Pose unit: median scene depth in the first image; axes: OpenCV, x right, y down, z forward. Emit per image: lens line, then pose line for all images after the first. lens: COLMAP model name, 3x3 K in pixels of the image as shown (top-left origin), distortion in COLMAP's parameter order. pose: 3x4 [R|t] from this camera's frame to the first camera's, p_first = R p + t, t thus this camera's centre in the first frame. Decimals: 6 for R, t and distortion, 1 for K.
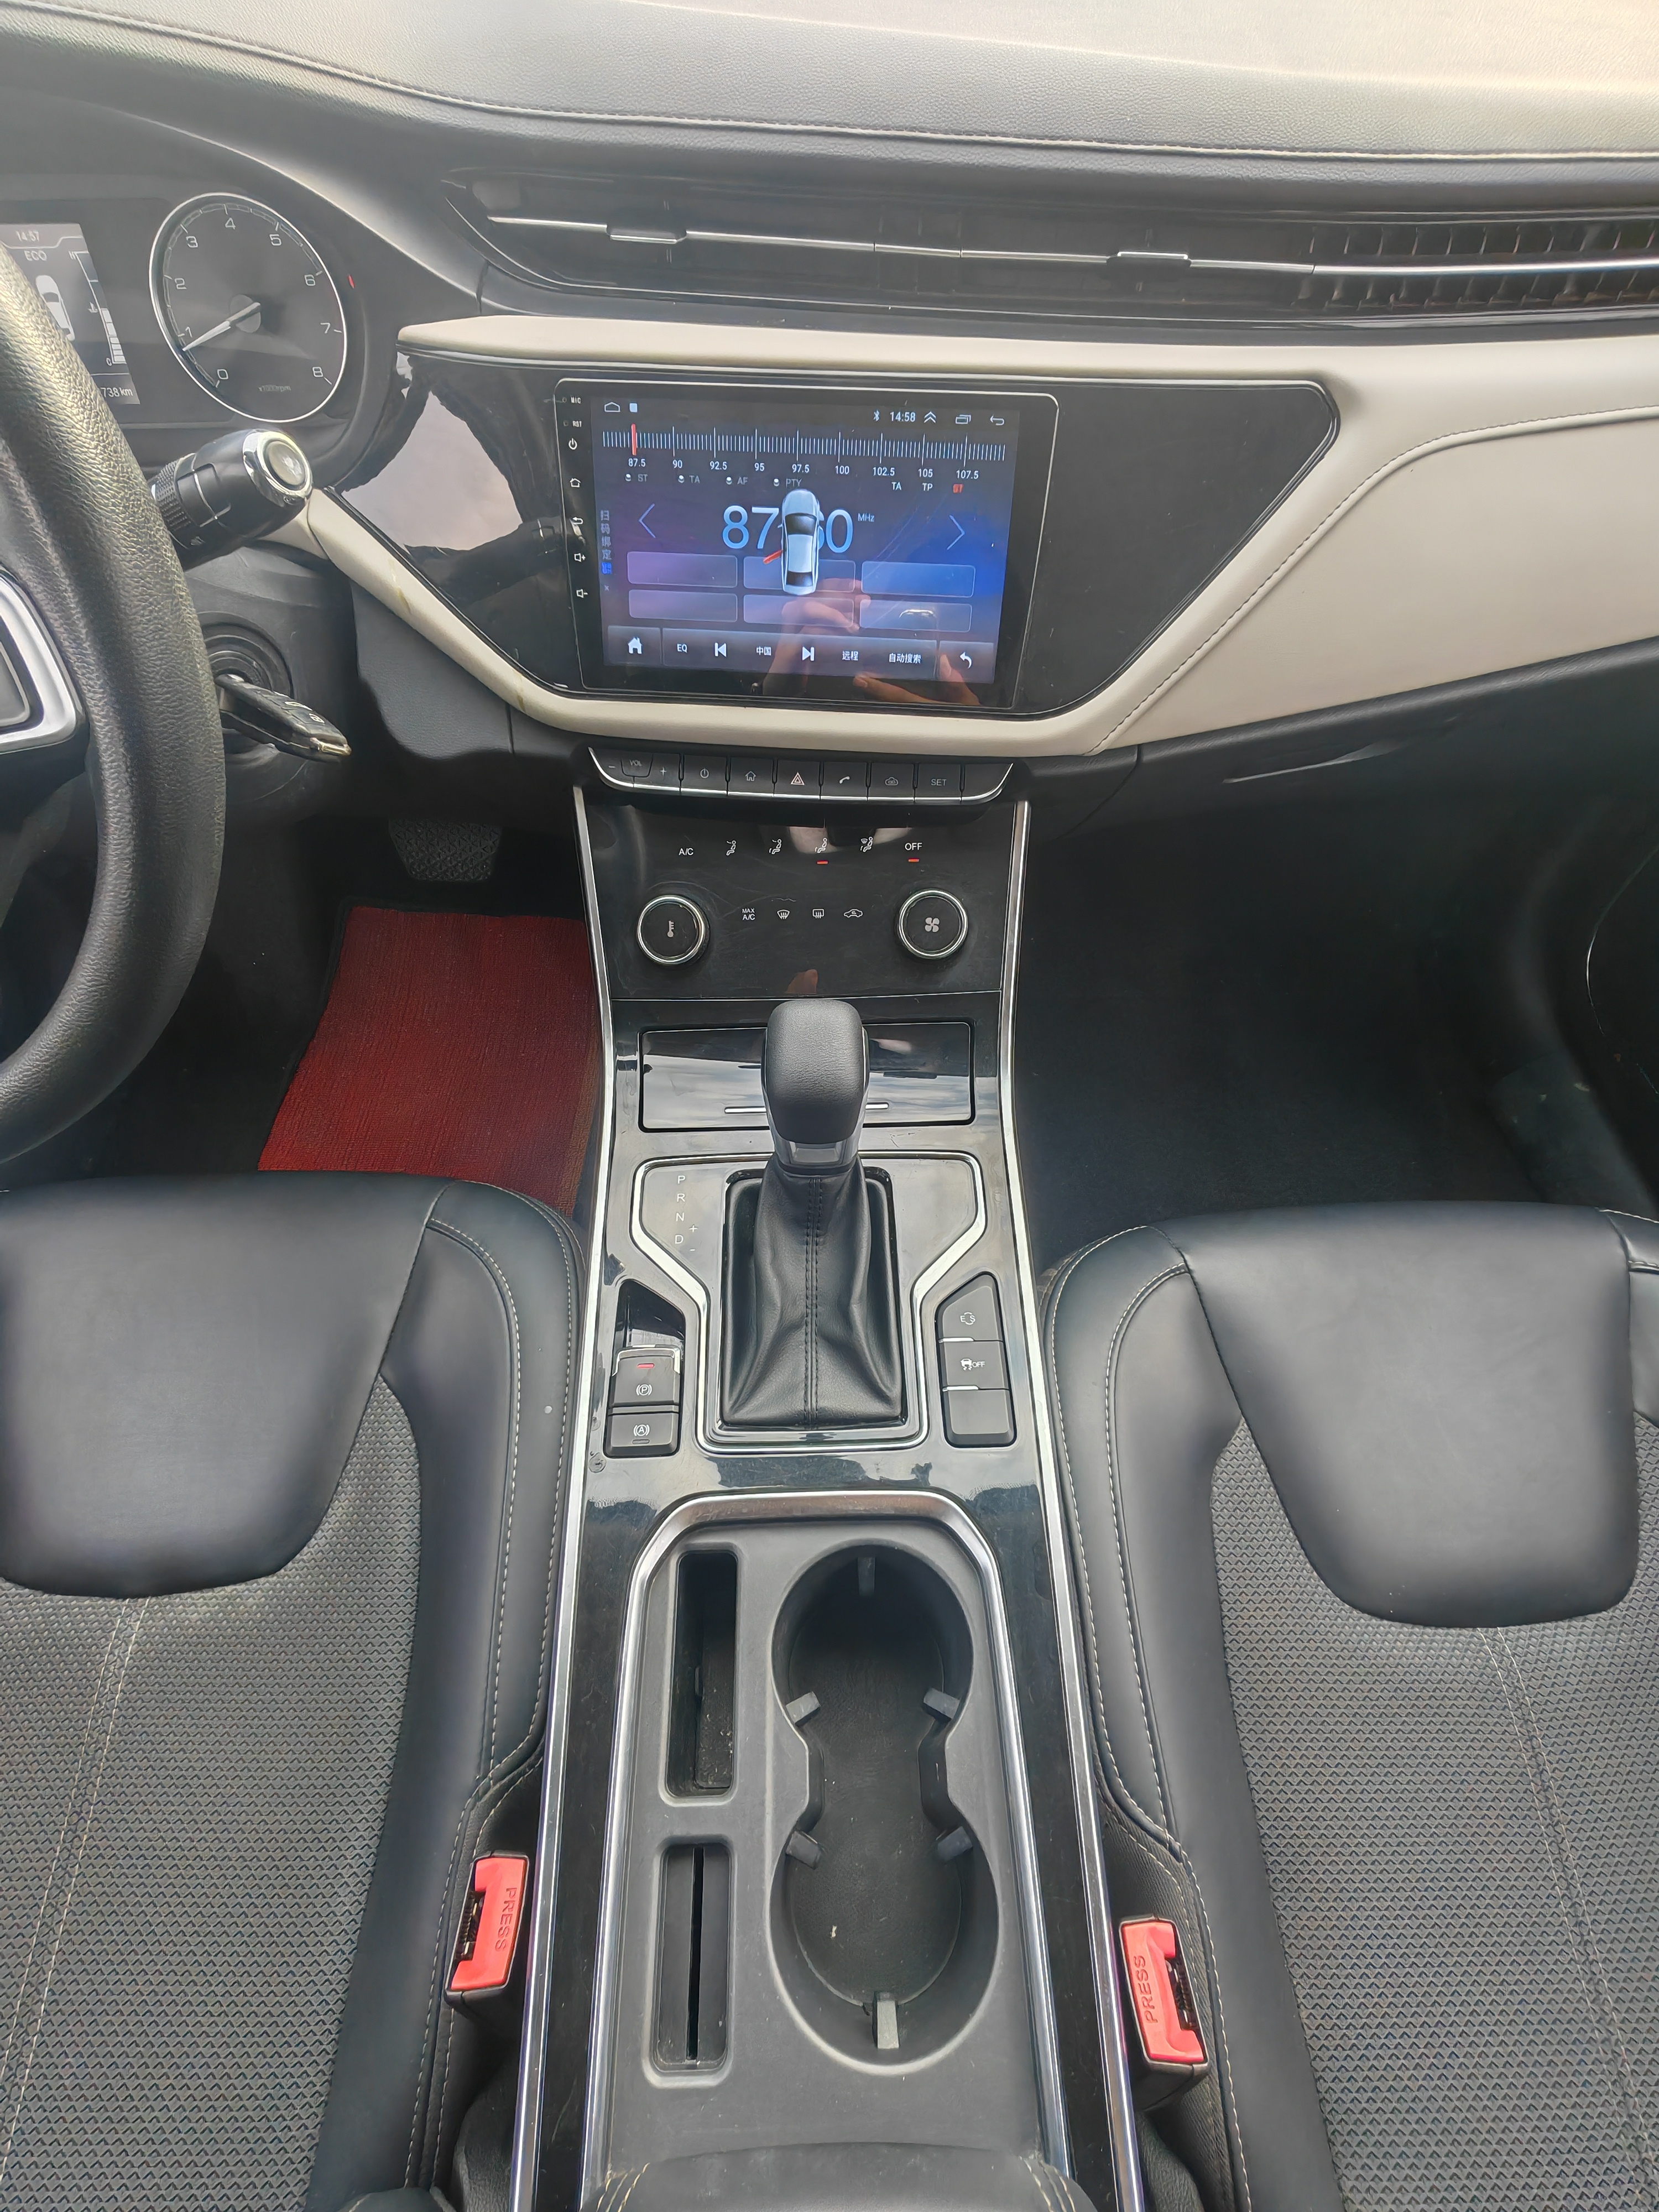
lens RADIAL K [[1031.6, 0, 833.9], [0, 1031.6, 1104.9], [0, 0, 1]] dist [-0.005822, 0.000041]
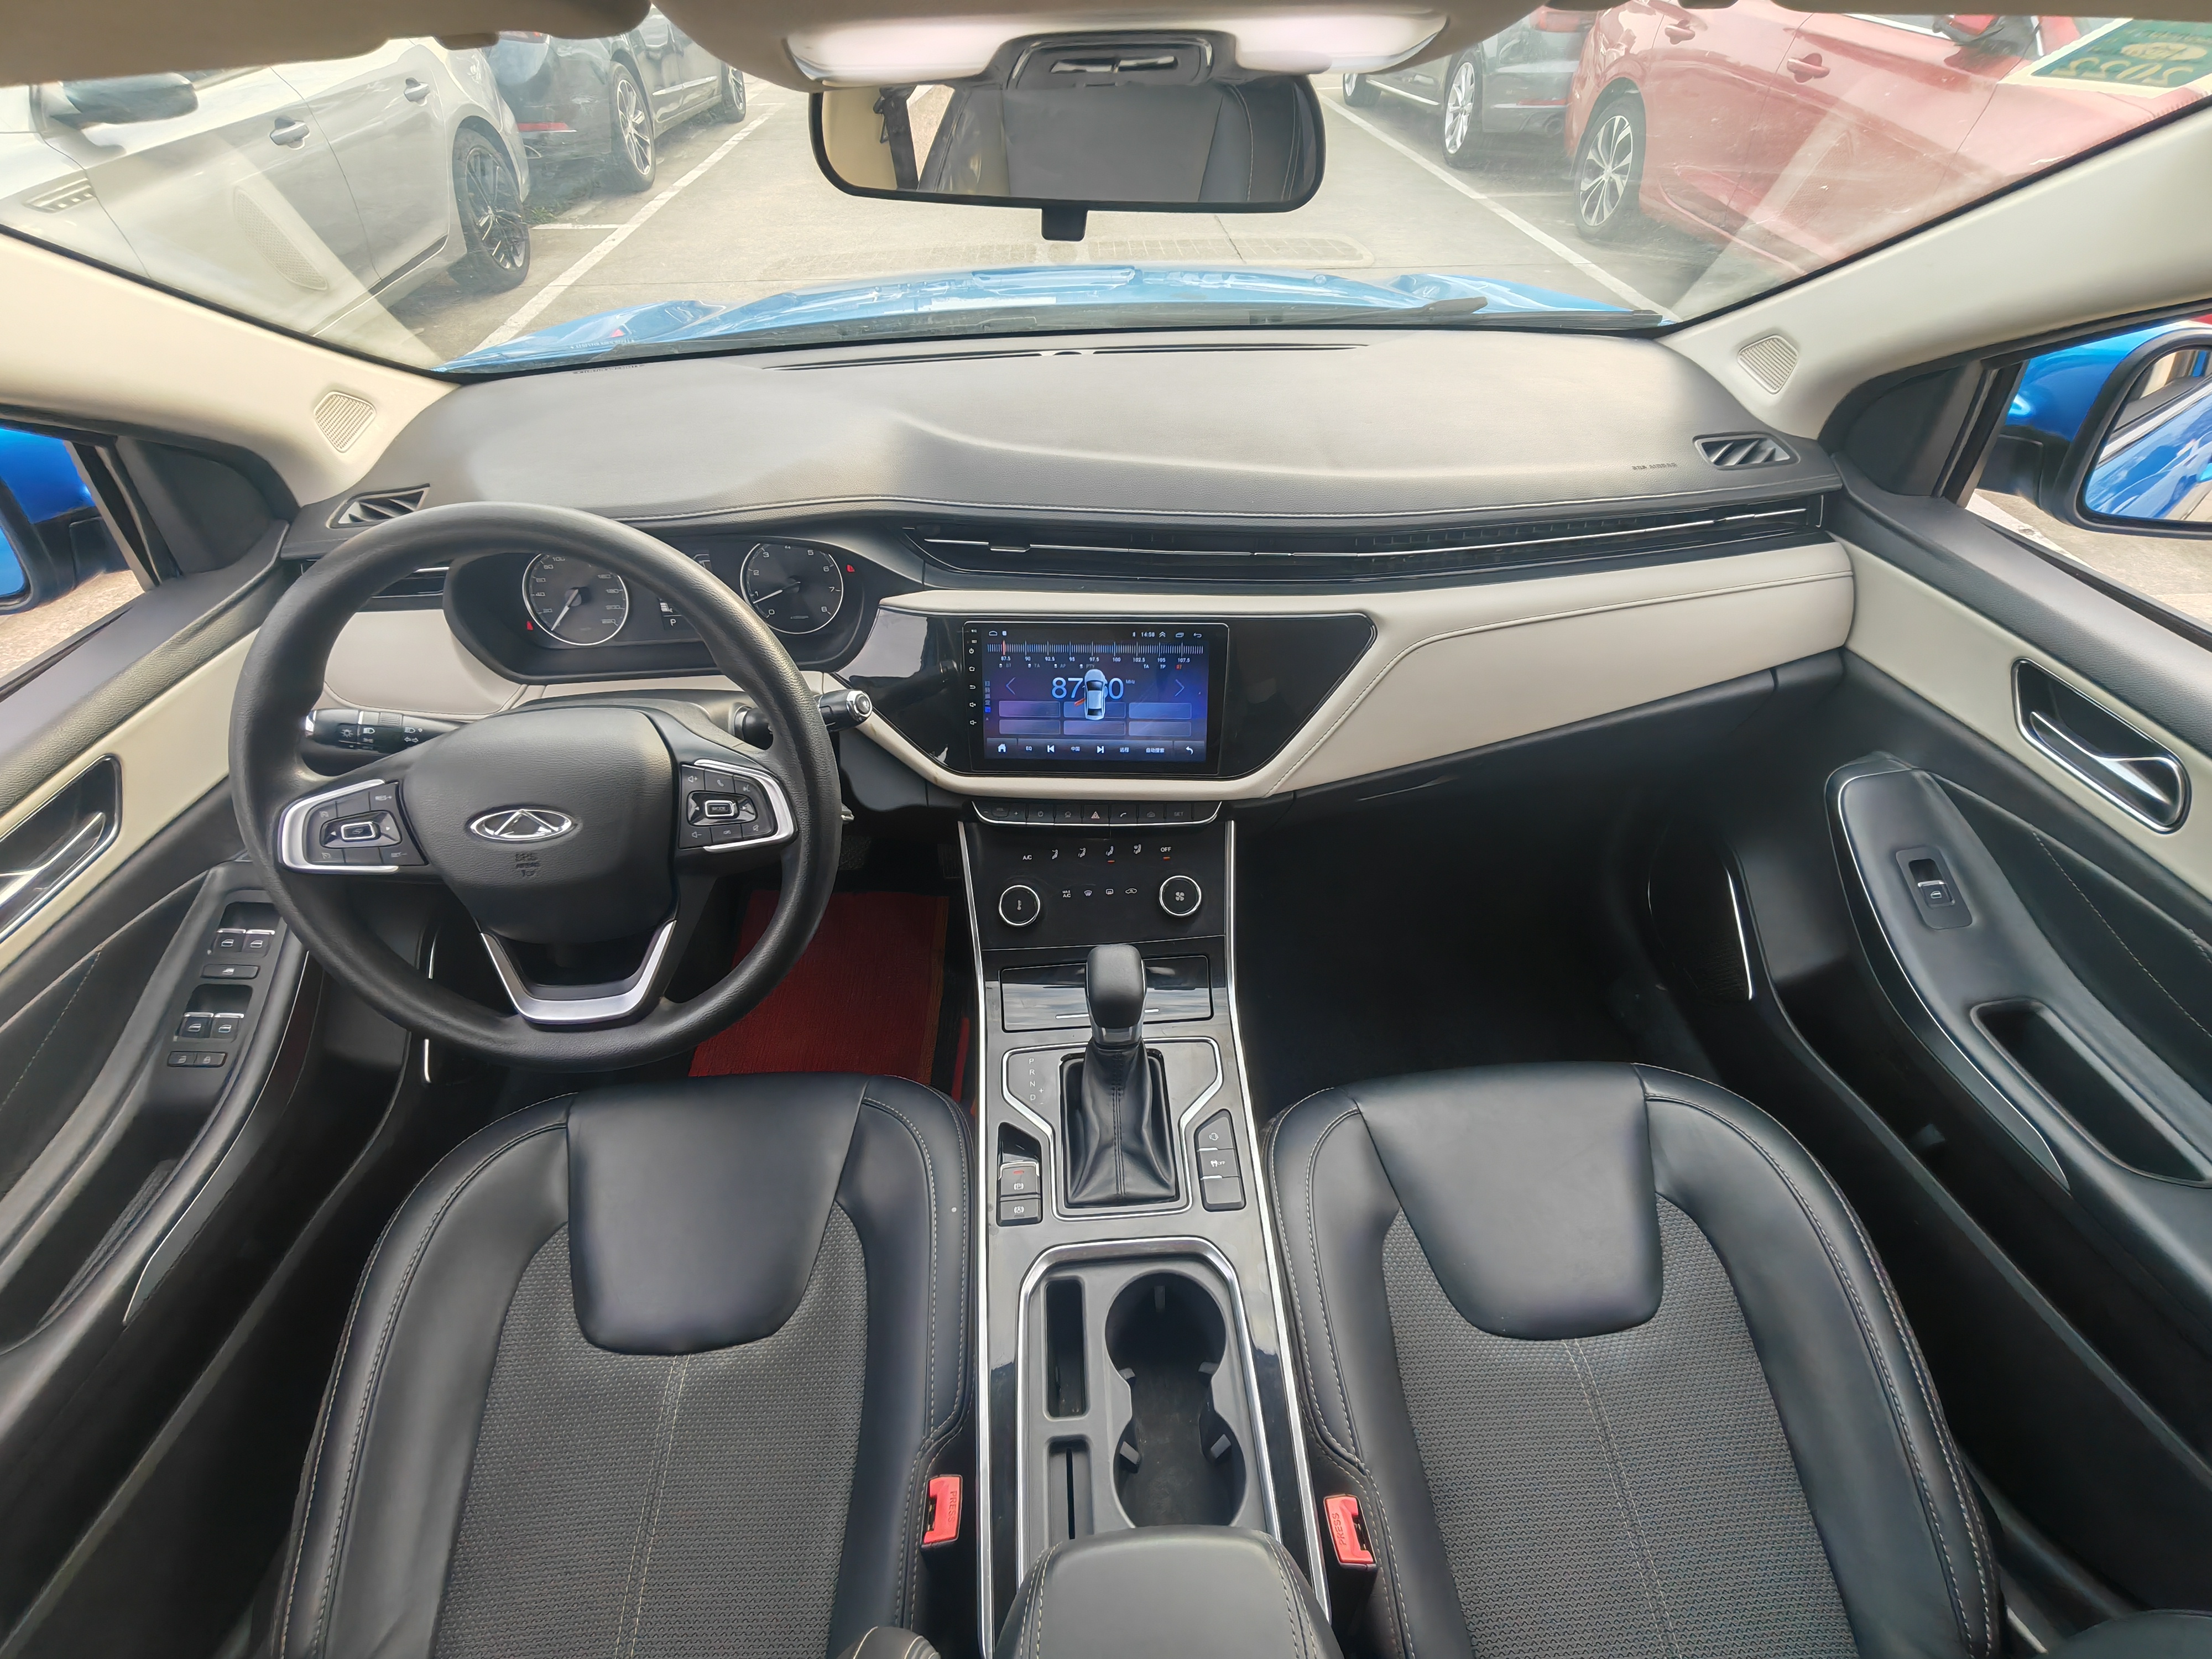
lens RADIAL K [[1031.6, 0, 1103.9], [0, 1031.6, 826.4], [0, 0, 1]] dist [-0.005822, 0.000041]
pose [[0.999252, -0.037987, 0.007215, -0.037088], [0.038644, 0.974865, -0.219419, 0.079924], [0.001301, 0.219533, 0.975604, -0.699025]]
